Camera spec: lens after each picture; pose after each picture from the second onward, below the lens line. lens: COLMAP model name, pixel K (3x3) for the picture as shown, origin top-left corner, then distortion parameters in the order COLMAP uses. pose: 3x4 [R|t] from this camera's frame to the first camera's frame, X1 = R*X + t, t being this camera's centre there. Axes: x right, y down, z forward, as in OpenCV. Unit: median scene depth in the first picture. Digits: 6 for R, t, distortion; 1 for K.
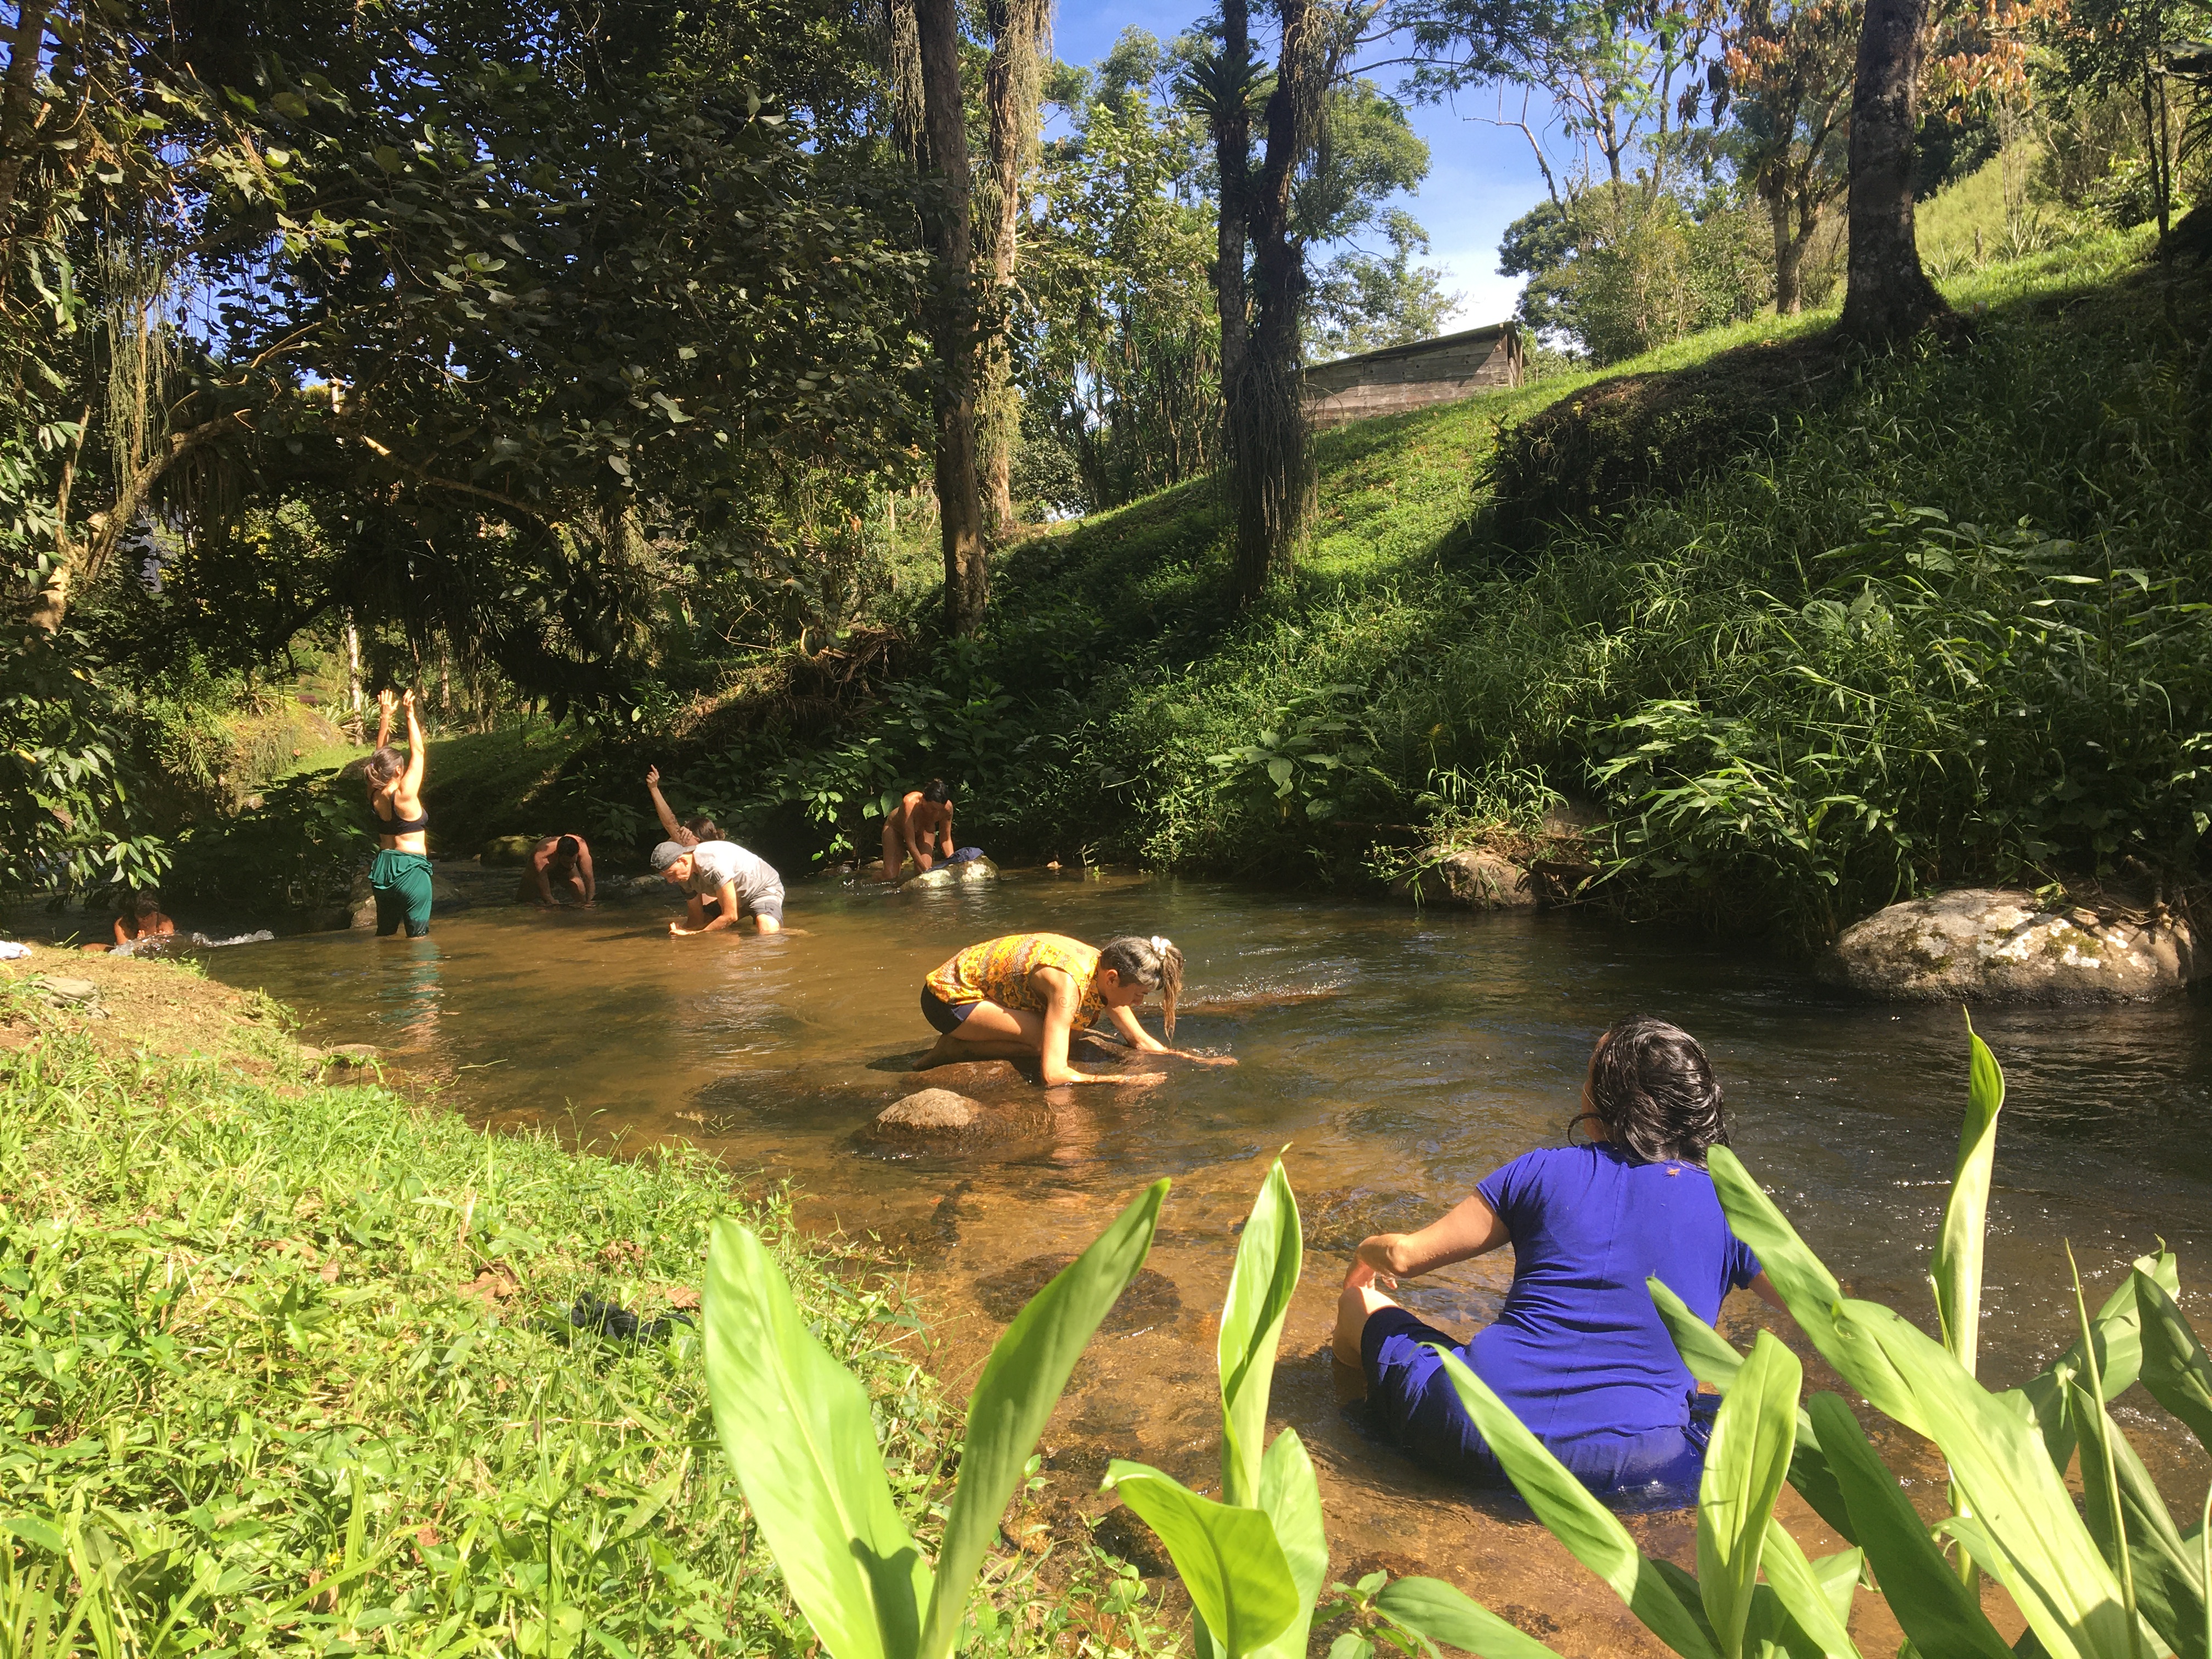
lens RADIAL K [[1898.7, 0, 1106.0], [0, 1898.7, 829.5], [0, 0, 1]] dist [0.091257, -0.154571]
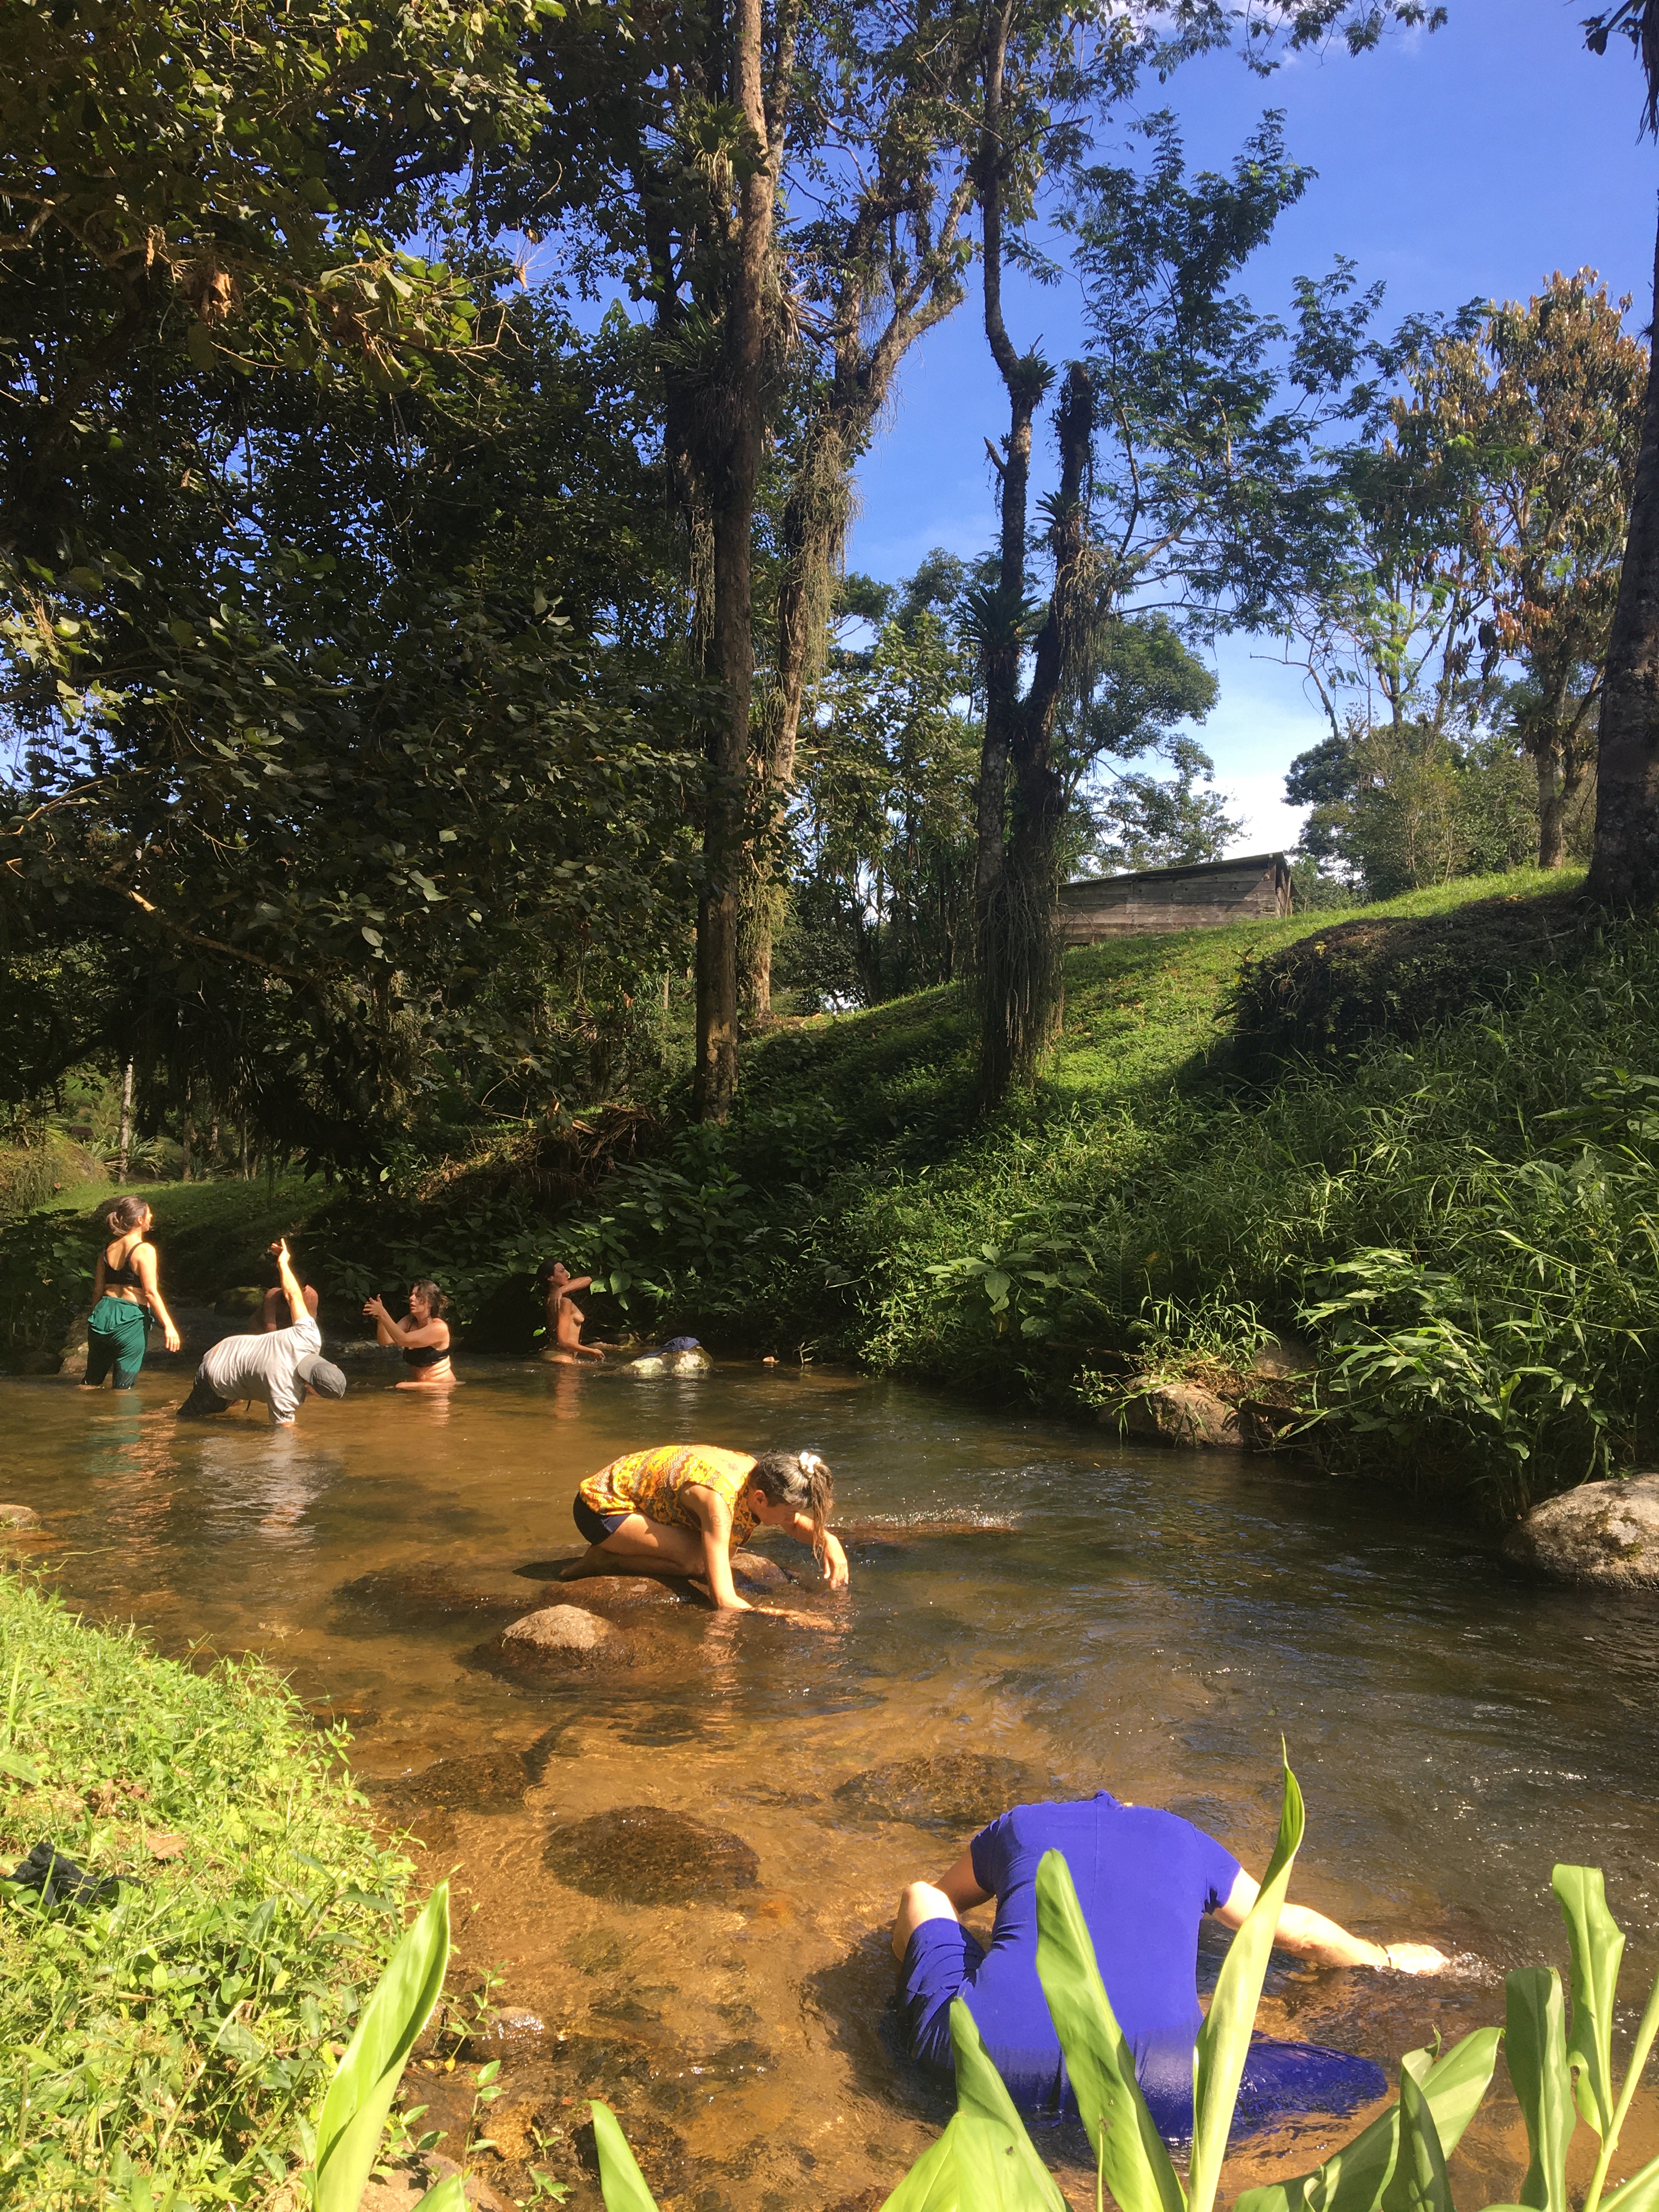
lens RADIAL K [[1893.4, 0, 829.5], [0, 1893.4, 1106.0], [0, 0, 1]] dist [0.116487, -0.217257]
pose [[0.996969, 0.072601, -0.027947, 0.021236], [-0.075210, 0.991336, -0.107685, -0.008694], [0.019887, 0.109461, 0.993792, 0.002573]]
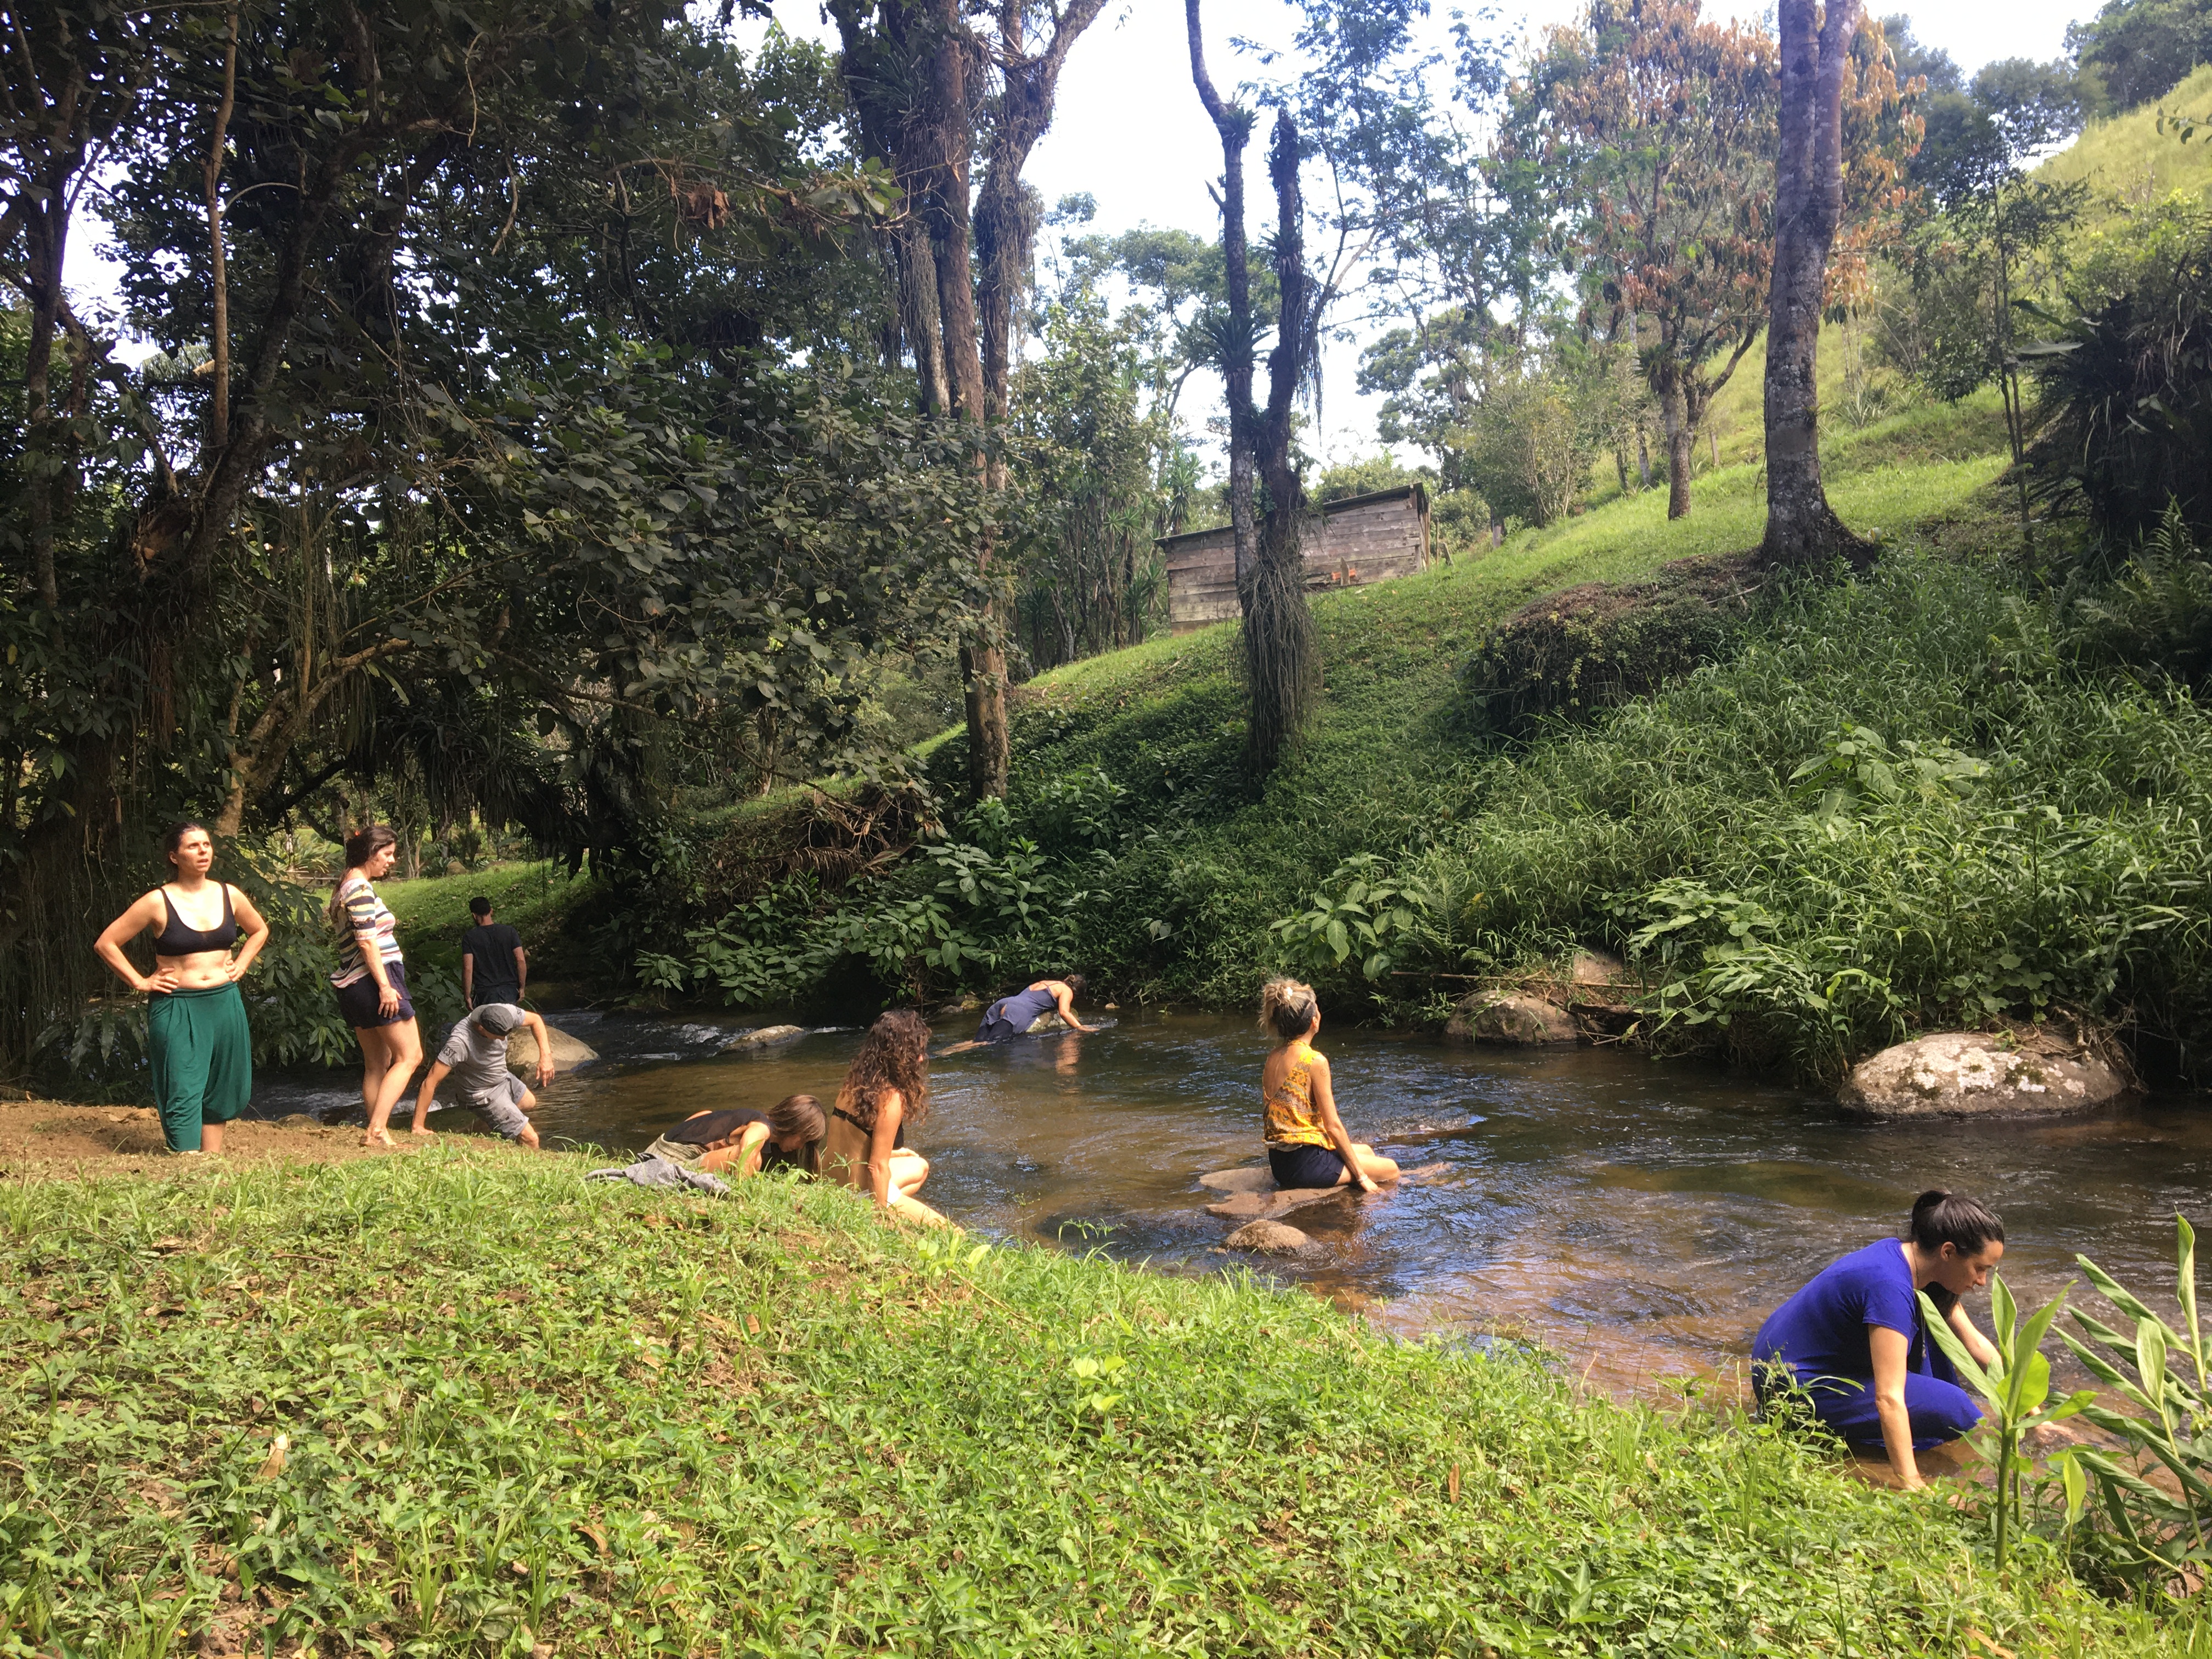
lens RADIAL K [[1902.6, 0, 1114.0], [0, 1902.6, 832.9], [0, 0, 1]] dist [0.077620, -0.113612]
pose [[0.995924, -0.033651, 0.083682, -0.126441], [0.037337, 0.998383, -0.042873, -0.038499], [-0.082104, 0.045823, 0.995570, -0.162530]]
